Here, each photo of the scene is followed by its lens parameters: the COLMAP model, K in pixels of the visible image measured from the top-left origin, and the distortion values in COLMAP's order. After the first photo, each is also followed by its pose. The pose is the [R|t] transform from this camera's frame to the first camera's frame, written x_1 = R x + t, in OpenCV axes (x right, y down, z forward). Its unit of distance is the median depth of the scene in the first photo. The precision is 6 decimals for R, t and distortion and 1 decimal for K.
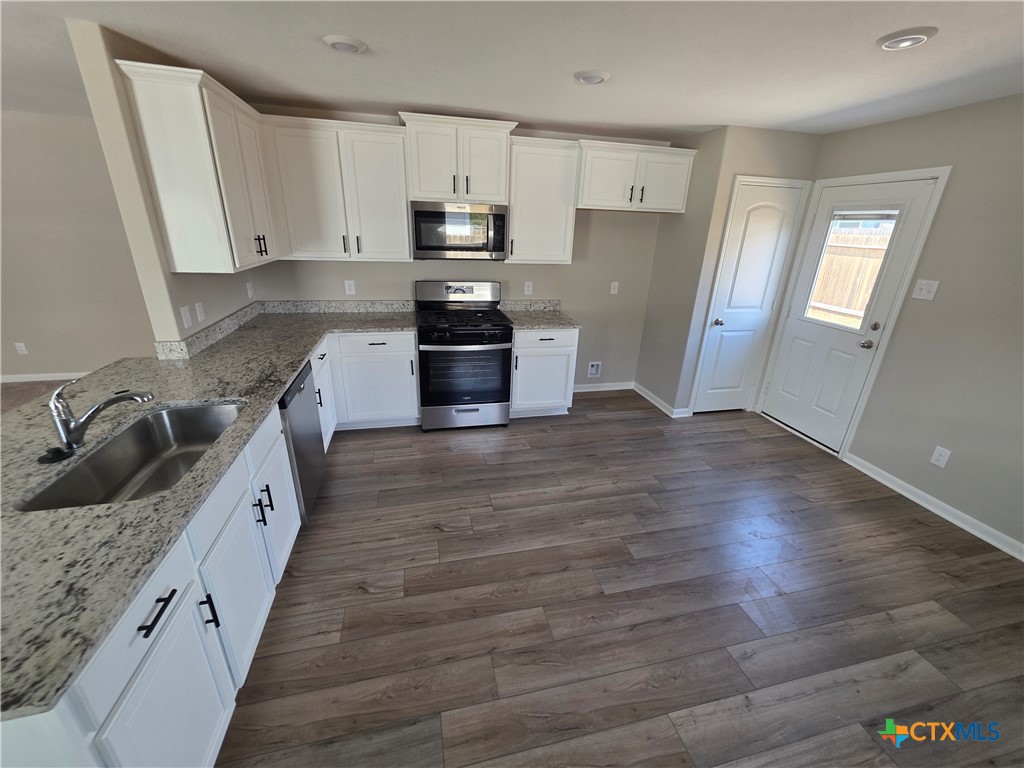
lens RADIAL K [[413.6, 0, 513.7], [0, 413.6, 380.7], [0, 0, 1]] dist [0.002101, 0.000030]
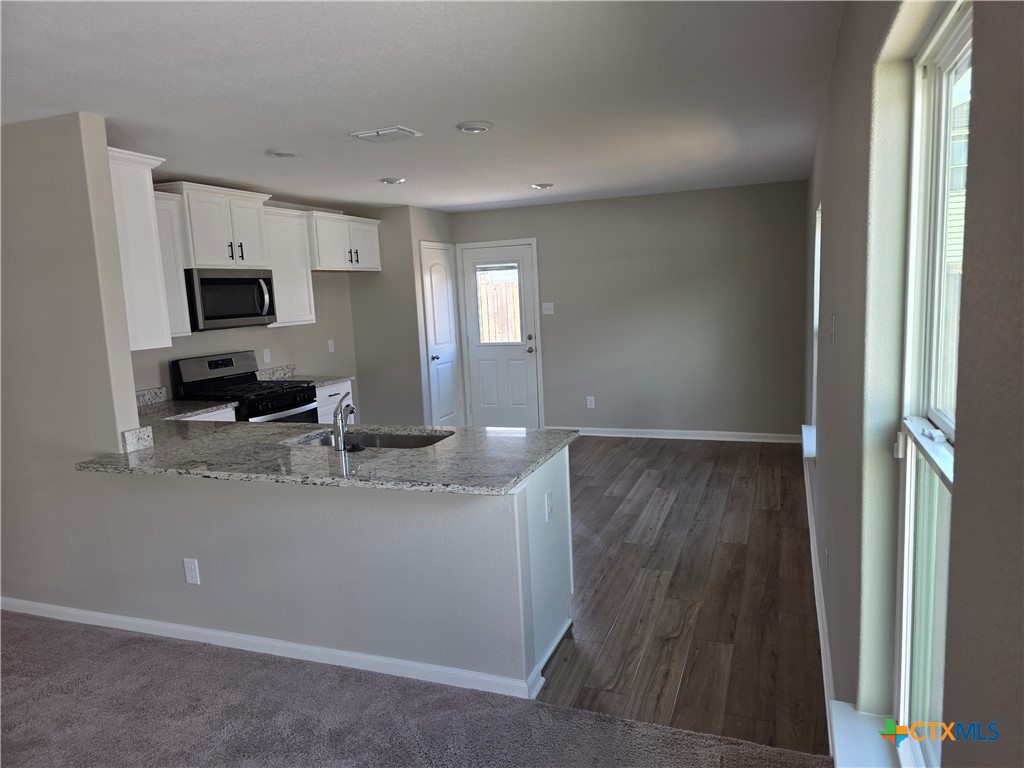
lens RADIAL K [[694.8, 0, 511.2], [0, 694.8, 388.2], [0, 0, 1]] dist [0.056439, -0.051105]
pose [[0.565867, -0.174576, 0.805803, -1.086957], [0.350236, 0.935663, -0.043240, 0.112164], [-0.746411, 0.306689, 0.590603, -0.323847]]
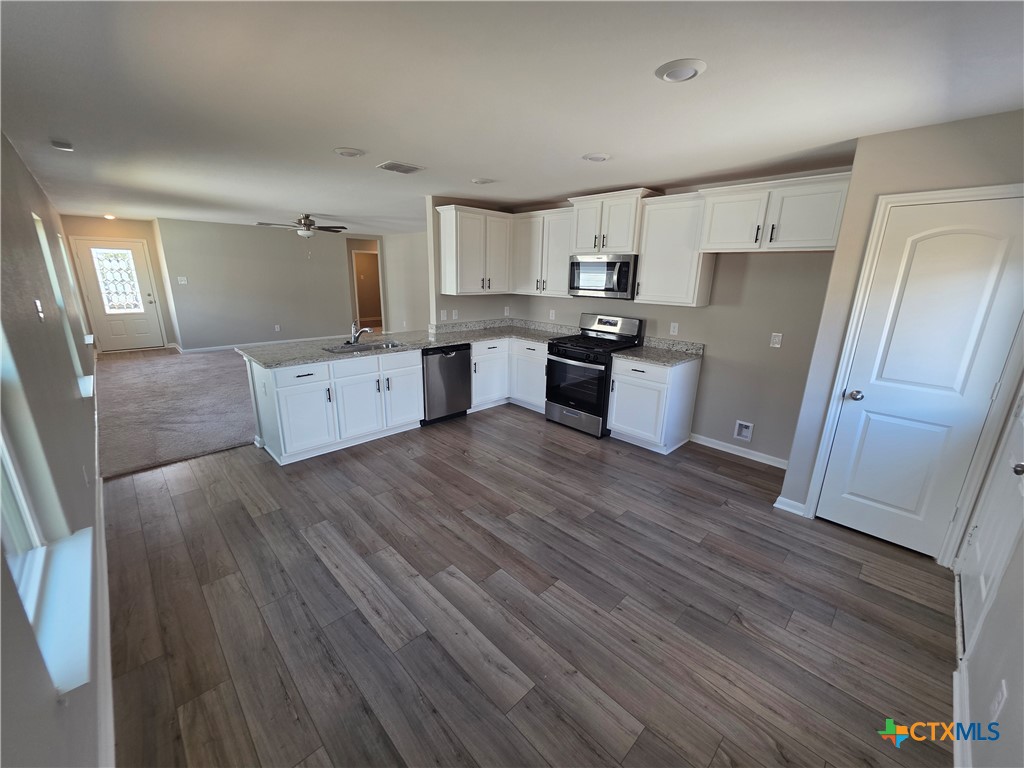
lens RADIAL K [[413.6, 0, 513.7], [0, 413.6, 380.7], [0, 0, 1]] dist [0.002101, 0.000030]
pose [[0.514011, 0.196558, -0.834960, 0.867259], [-0.303636, 0.952062, 0.037203, -0.016670], [0.802246, 0.234401, 0.549052, 0.152556]]
